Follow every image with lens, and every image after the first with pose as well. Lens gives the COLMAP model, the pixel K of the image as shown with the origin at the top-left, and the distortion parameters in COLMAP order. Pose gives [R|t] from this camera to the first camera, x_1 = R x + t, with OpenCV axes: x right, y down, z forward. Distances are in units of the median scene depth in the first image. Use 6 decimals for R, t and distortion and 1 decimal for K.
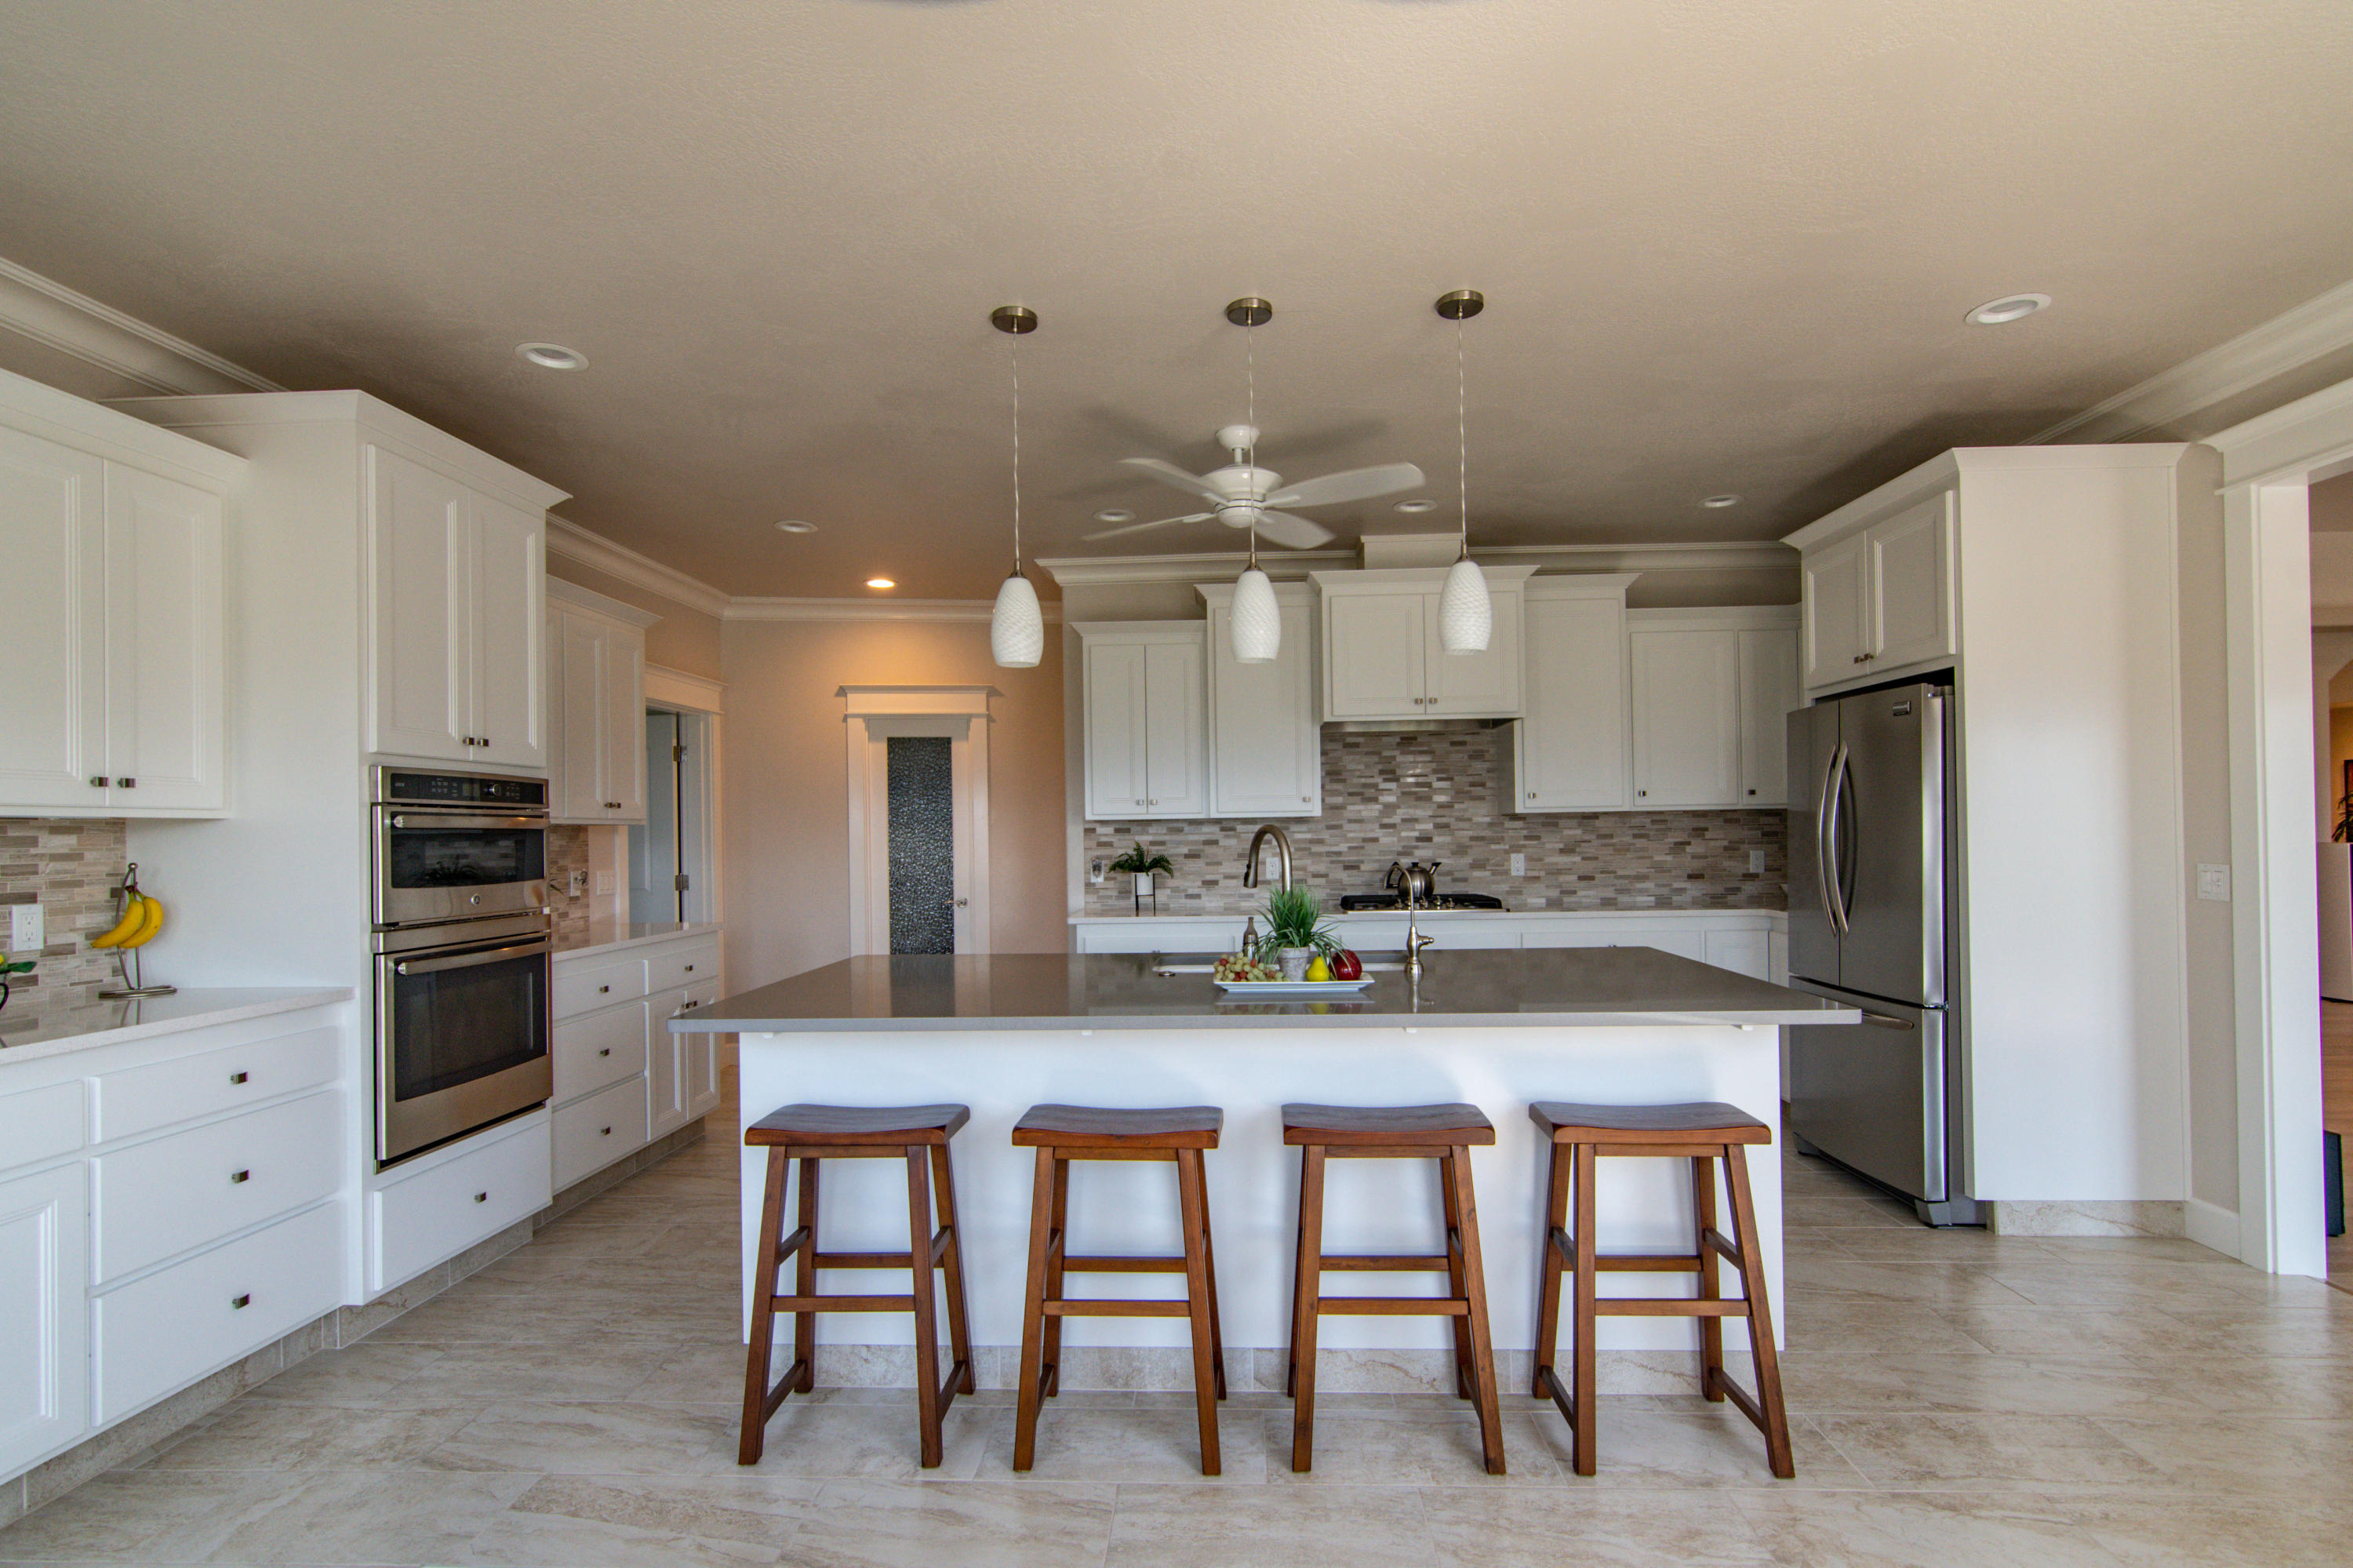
lens RADIAL K [[1133.4, 0, 1178.5], [0, 1133.4, 825.8], [0, 0, 1]] dist [0.001434, -0.000167]
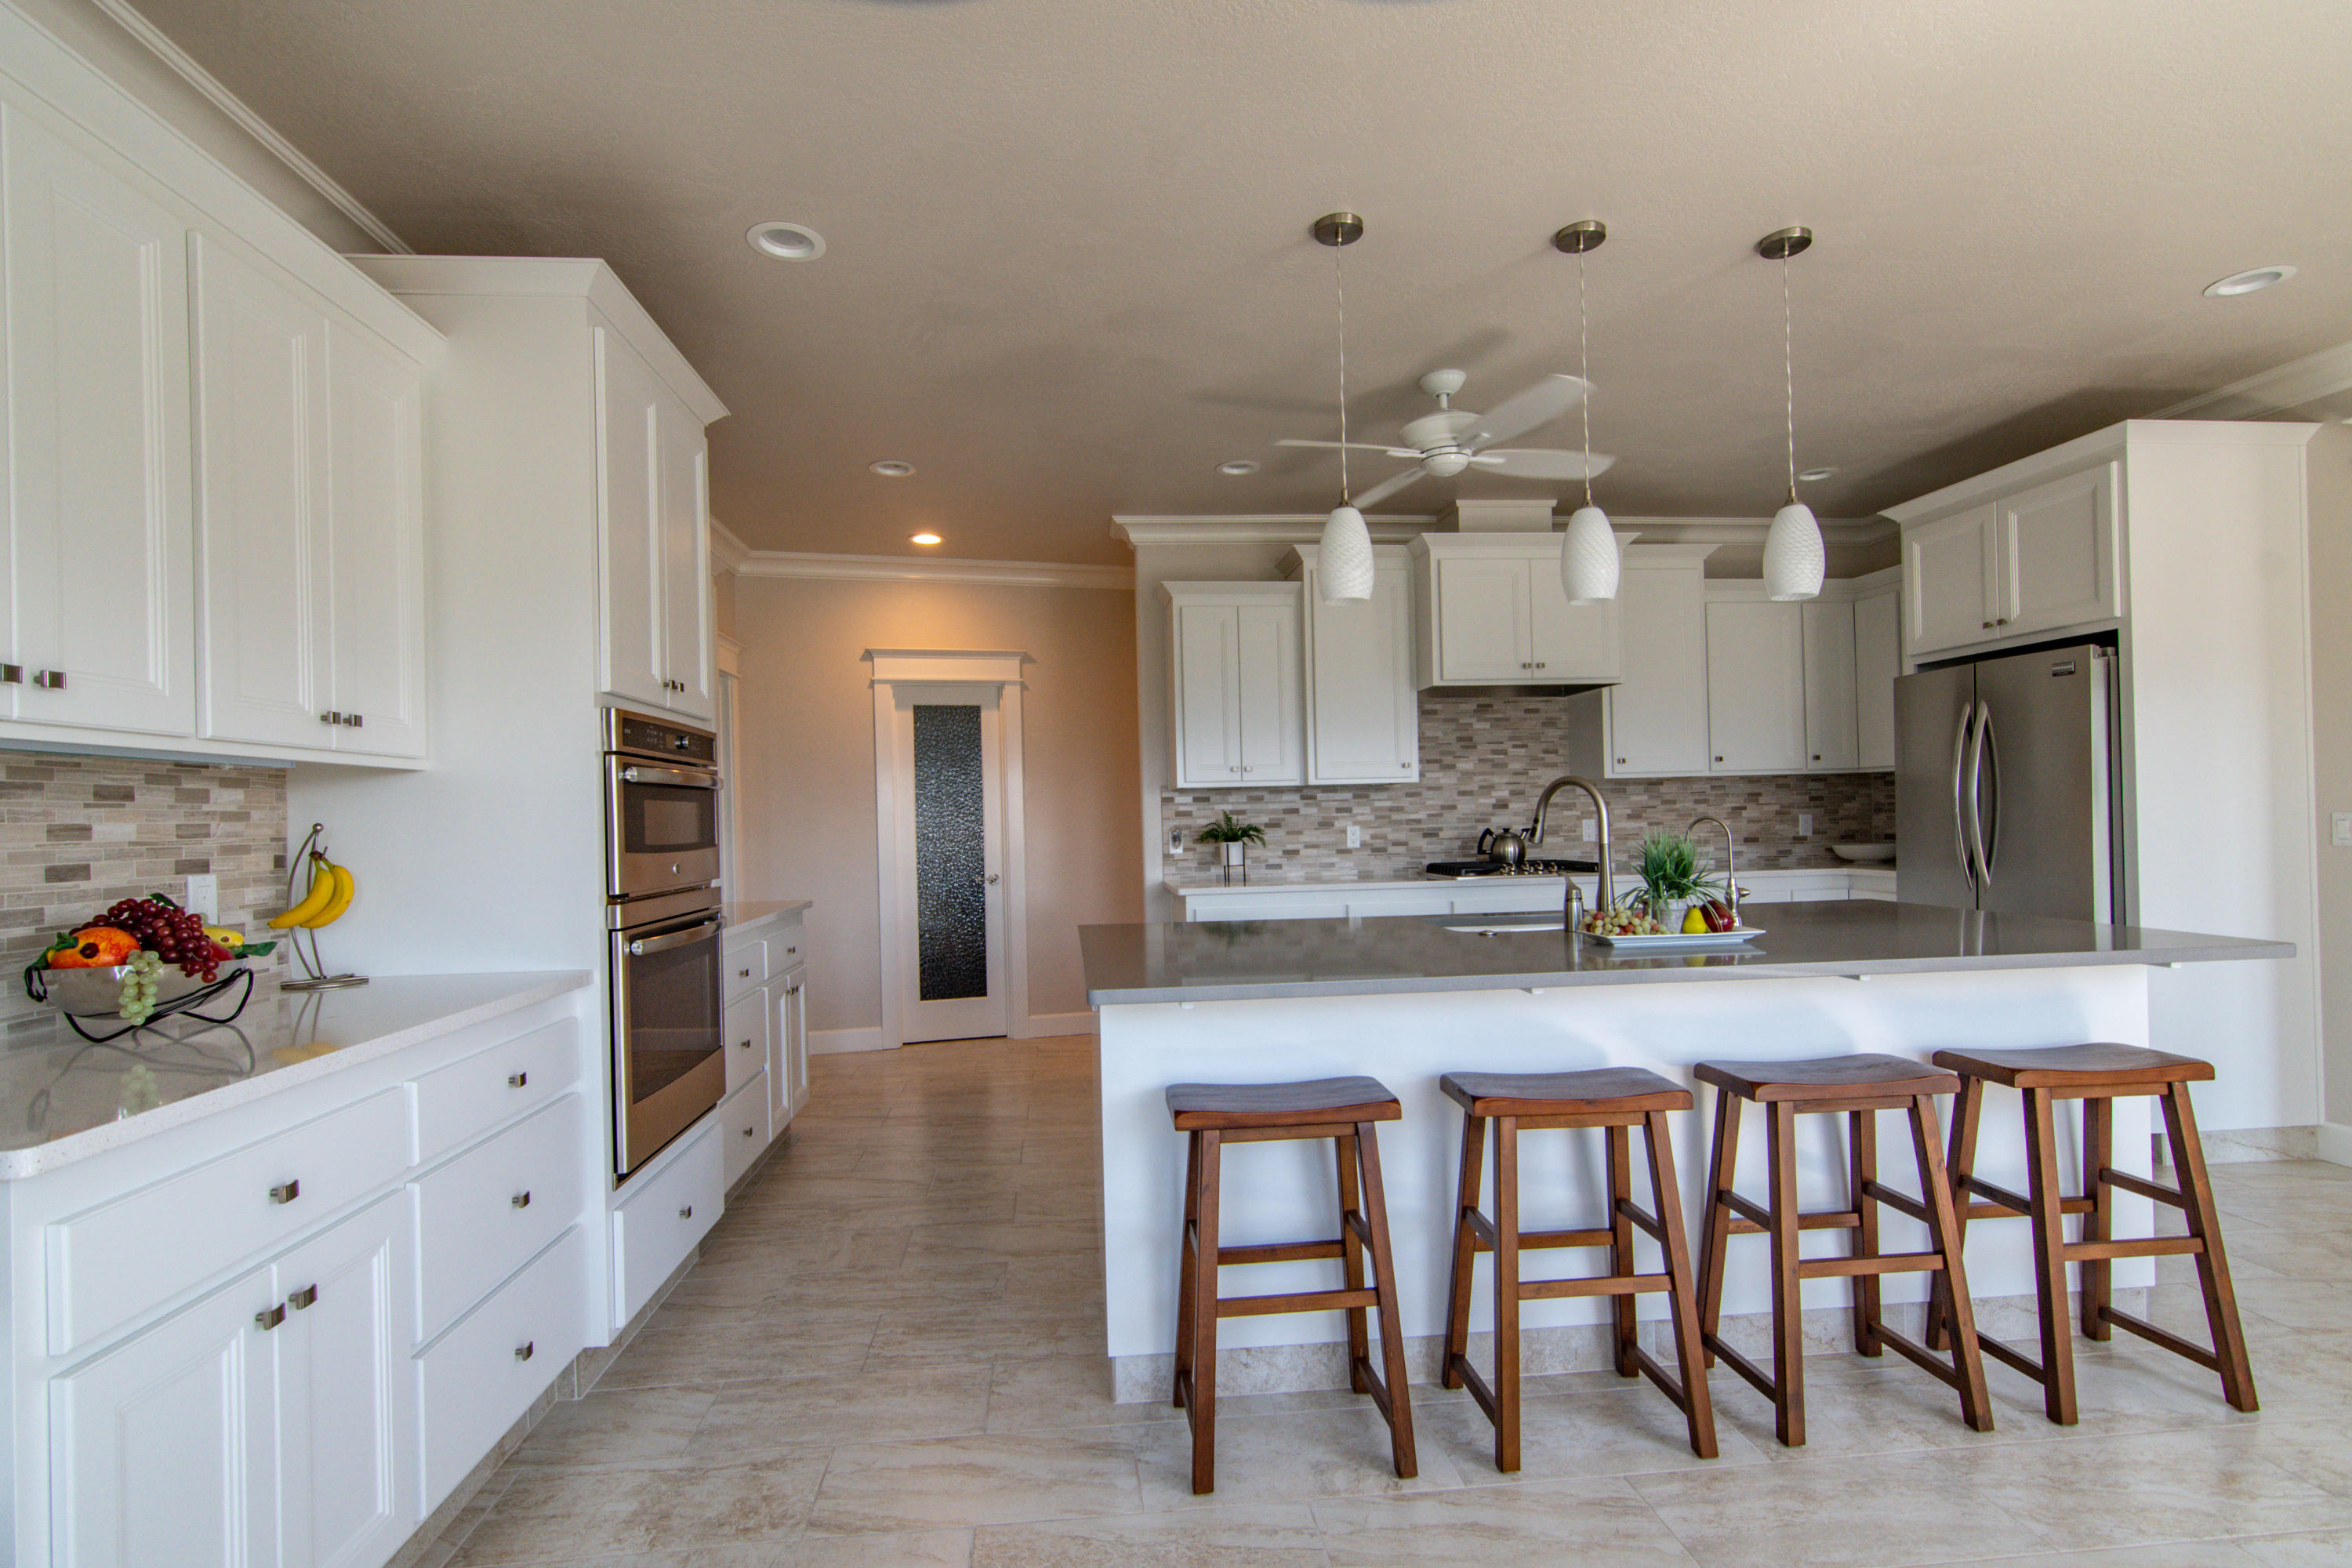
lens RADIAL K [[1132.8, 0, 1162.6], [0, 1132.8, 809.5], [0, 0, 1]] dist [0.001434, -0.000167]
pose [[0.989418, -0.007420, 0.144900, -0.237630], [0.007893, 0.999965, -0.002686, 0.016058], [-0.144875, 0.003801, 0.989443, 0.059280]]
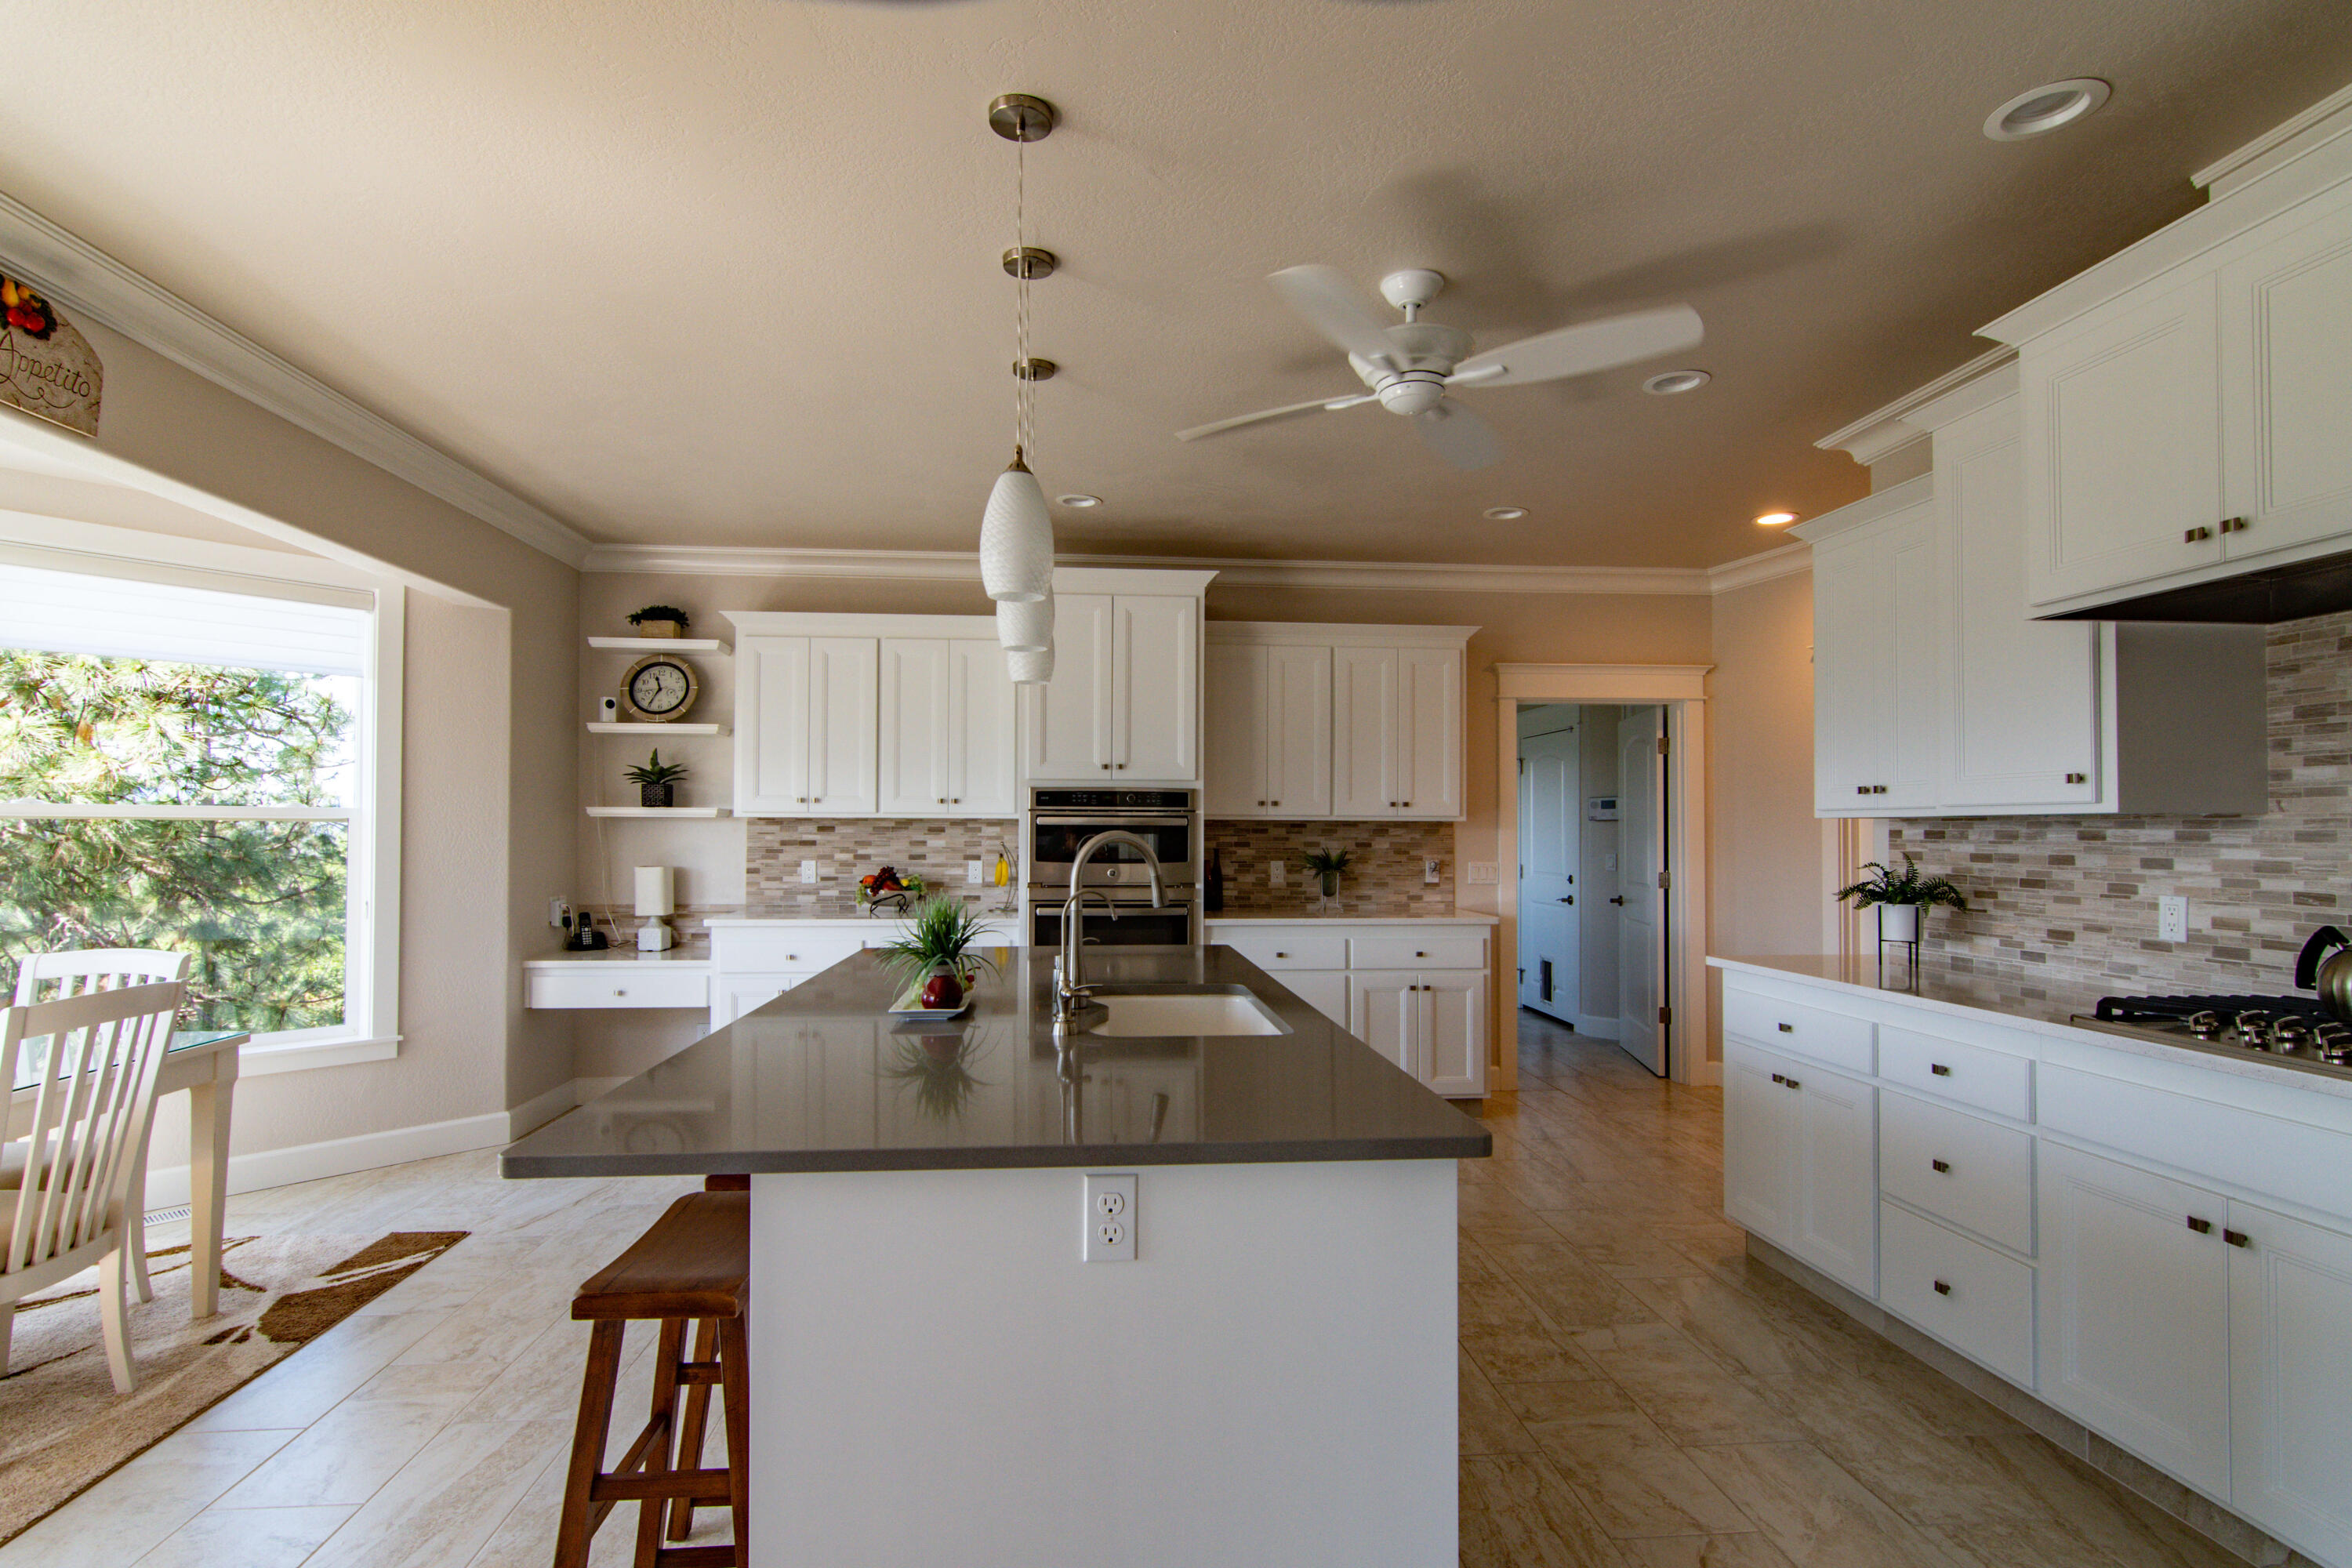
lens RADIAL K [[1132.8, 0, 1170.5], [0, 1132.8, 815.0], [0, 0, 1]] dist [0.001434, -0.000167]
pose [[0.141373, 0.002164, -0.989954, 0.538915], [0.000268, 0.999997, 0.002224, -0.008743], [0.989956, -0.000580, 0.141373, 0.544596]]
